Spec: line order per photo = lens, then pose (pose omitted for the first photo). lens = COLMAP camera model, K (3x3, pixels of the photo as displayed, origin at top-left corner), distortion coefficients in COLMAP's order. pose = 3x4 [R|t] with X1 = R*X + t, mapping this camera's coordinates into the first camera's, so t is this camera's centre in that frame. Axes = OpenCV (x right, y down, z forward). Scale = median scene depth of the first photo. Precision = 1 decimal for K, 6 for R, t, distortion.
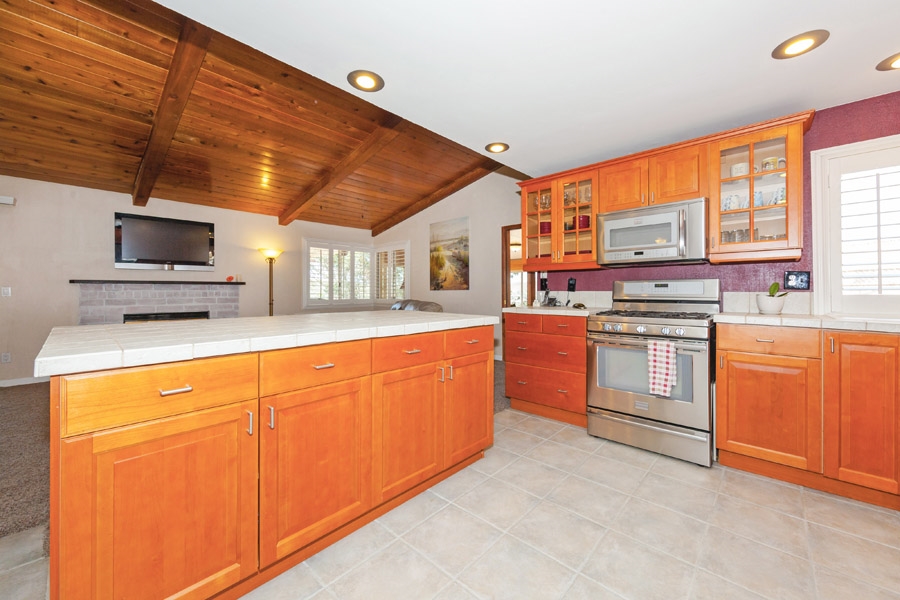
lens RADIAL K [[341.7, 0, 451.0], [0, 341.7, 292.7], [0, 0, 1]] dist [0.003711, 0.000048]
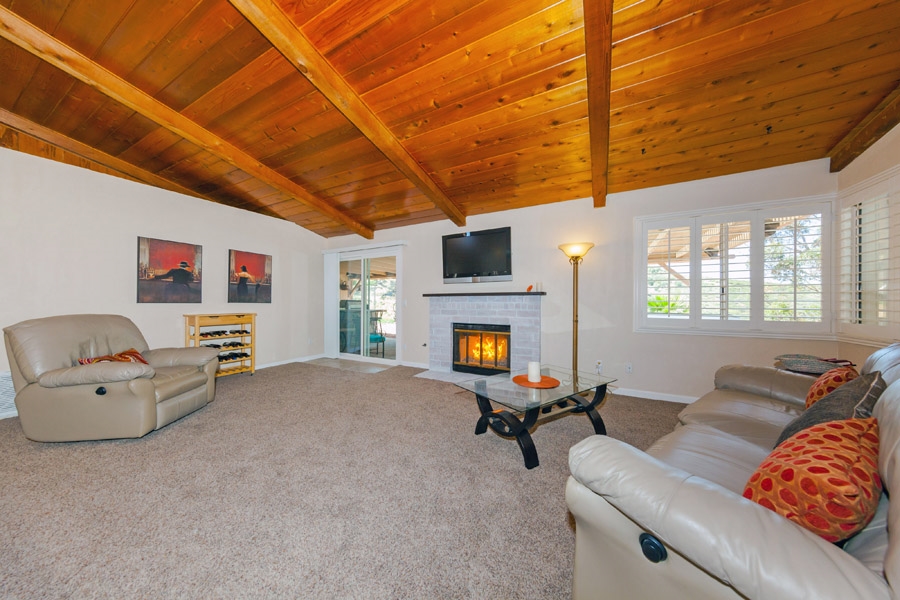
lens RADIAL K [[277.4, 0, 449.7], [0, 277.4, 301.7], [0, 0, 1]] dist [0.000397, 0.000022]
pose [[0.271206, 0.000446, -0.962521, -0.032741], [-0.004853, 0.999988, -0.000905, -0.004664], [0.962509, 0.004916, 0.271205, 0.470774]]
